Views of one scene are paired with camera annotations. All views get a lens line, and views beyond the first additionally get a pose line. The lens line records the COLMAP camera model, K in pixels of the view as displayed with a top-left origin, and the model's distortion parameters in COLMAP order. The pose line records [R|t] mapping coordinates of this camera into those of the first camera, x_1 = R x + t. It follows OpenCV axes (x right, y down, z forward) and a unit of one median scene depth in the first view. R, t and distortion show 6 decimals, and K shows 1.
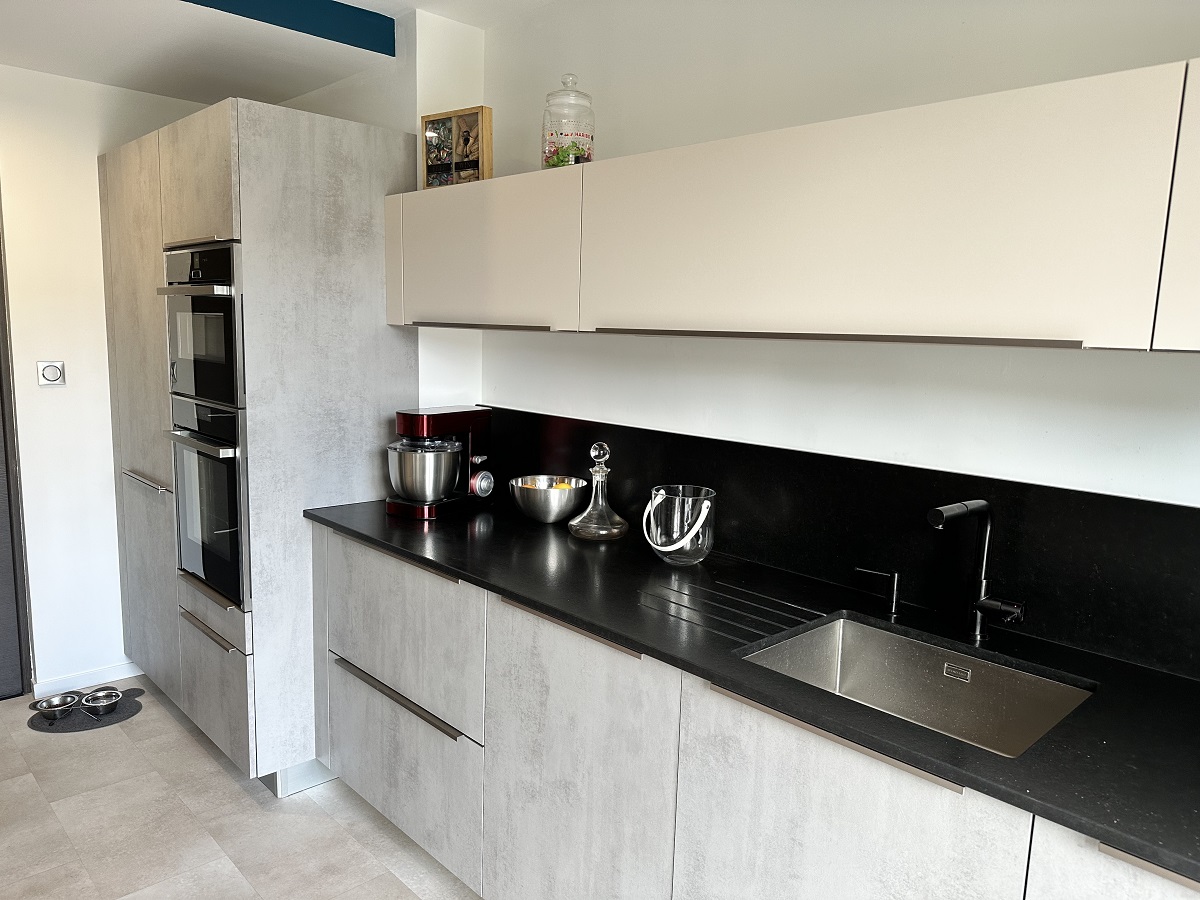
lens RADIAL K [[801.1, 0, 600.0], [0, 801.1, 450.0], [0, 0, 1]] dist [-0.000312, -0.092580]
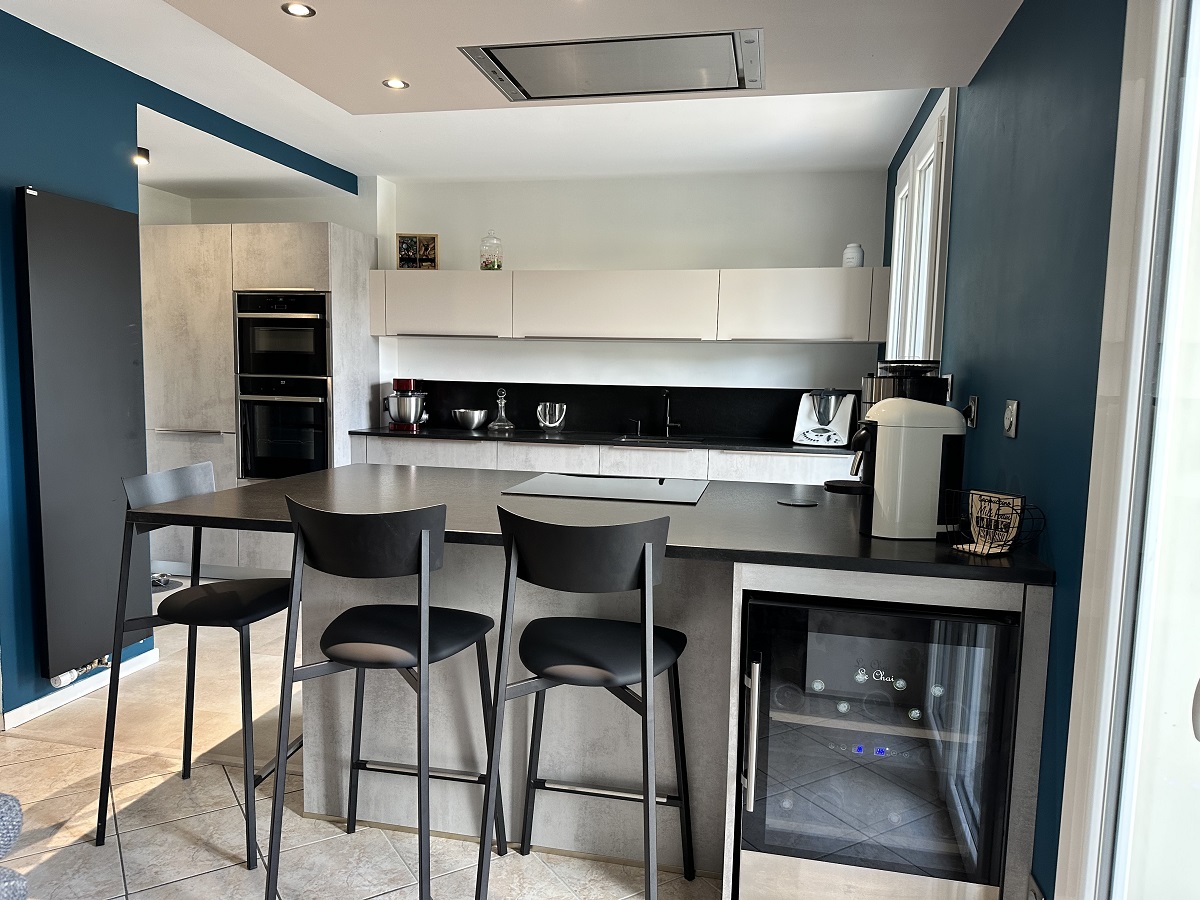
lens RADIAL K [[801.1, 0, 600.0], [0, 801.1, 450.0], [0, 0, 1]] dist [-0.000312, -0.092580]
pose [[0.834511, -0.064677, 0.547182, -1.029183], [0.079516, 0.996828, -0.003446, 0.196457], [-0.545223, 0.046385, 0.837007, -1.050170]]
